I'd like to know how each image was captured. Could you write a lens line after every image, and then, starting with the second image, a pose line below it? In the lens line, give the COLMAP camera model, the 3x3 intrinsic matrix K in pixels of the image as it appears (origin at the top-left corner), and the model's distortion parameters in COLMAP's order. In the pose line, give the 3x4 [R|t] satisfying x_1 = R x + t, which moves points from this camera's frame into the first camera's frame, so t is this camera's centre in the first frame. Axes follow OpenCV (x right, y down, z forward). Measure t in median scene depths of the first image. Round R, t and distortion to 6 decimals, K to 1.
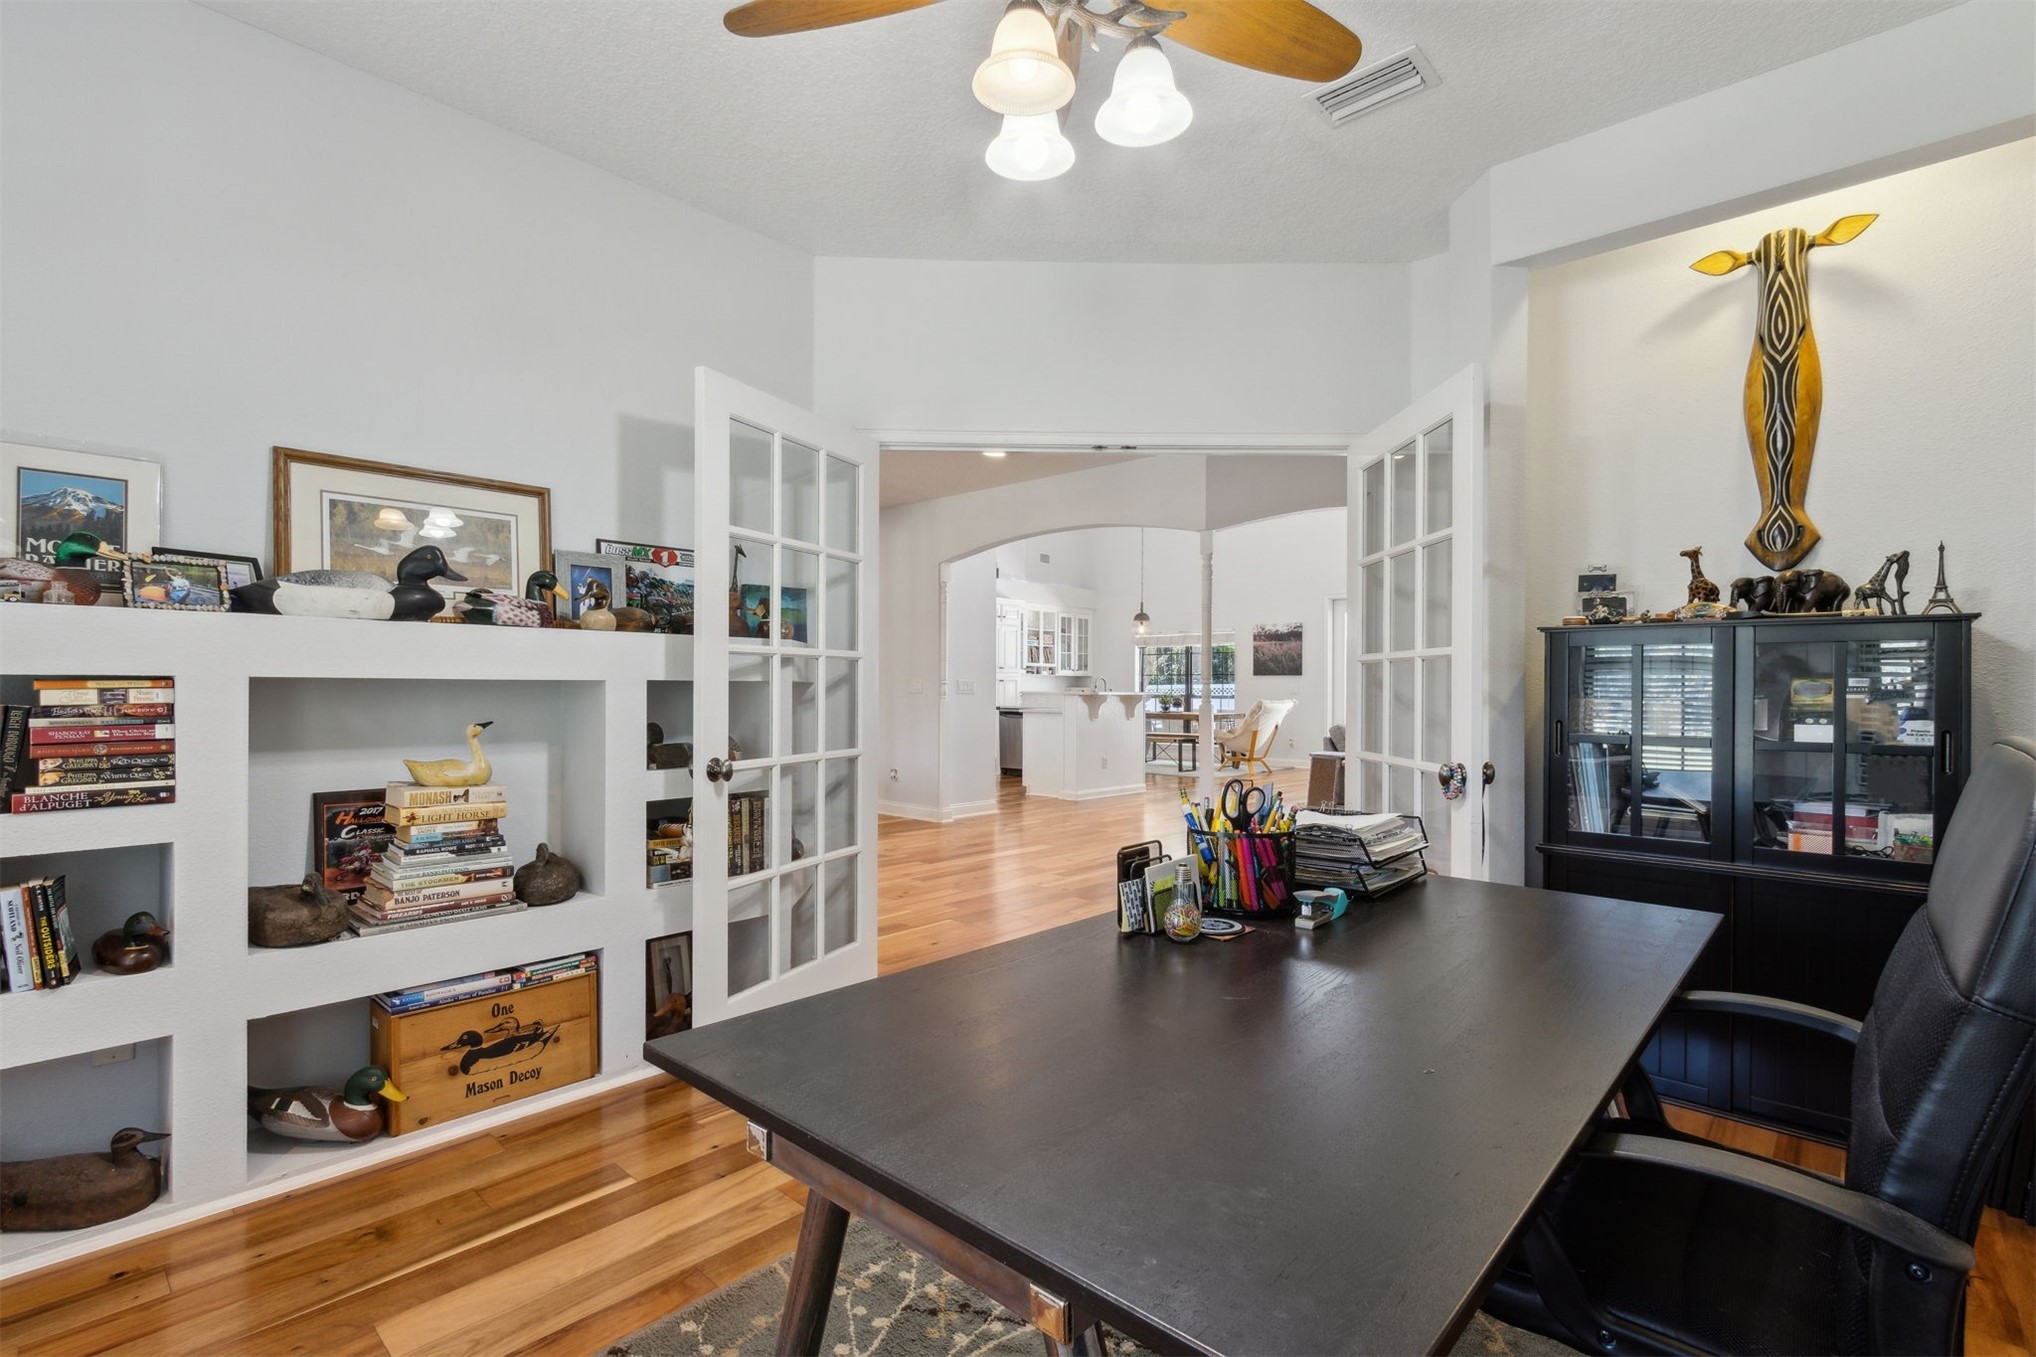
lens RADIAL K [[939.7, 0, 1018.0], [0, 939.7, 678.5], [0, 0, 1]] dist [0.001618, -0.000057]
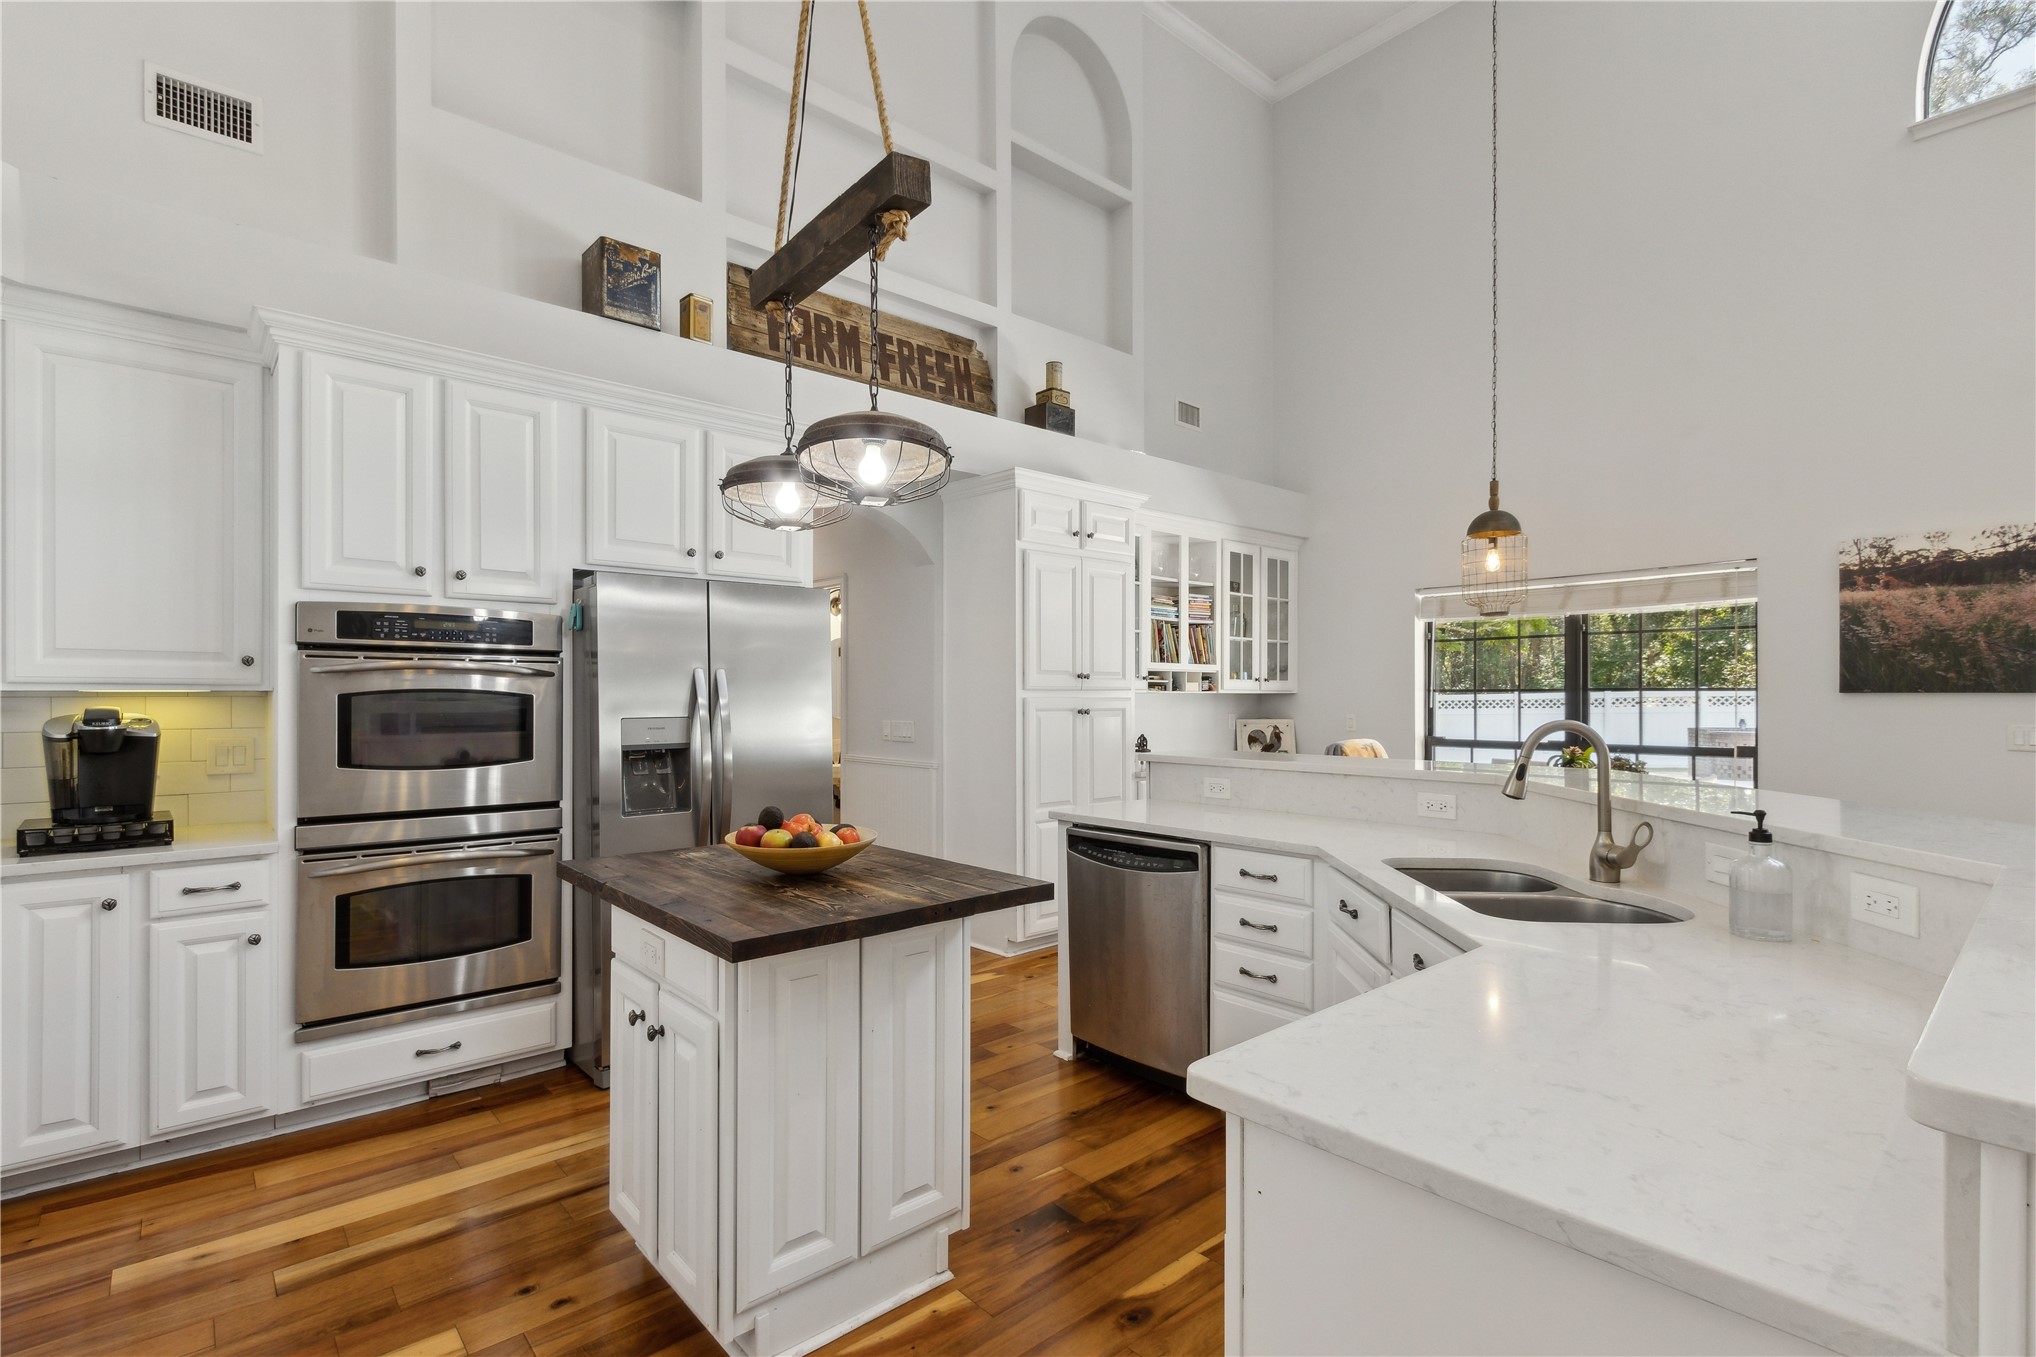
lens RADIAL K [[939.7, 0, 1018.0], [0, 939.7, 678.5], [0, 0, 1]] dist [0.001618, -0.000057]
pose [[0.993754, -0.007723, -0.111323, -0.001432], [0.006784, 0.999938, -0.008813, -0.006677], [0.111384, 0.008003, 0.993745, 0.585706]]
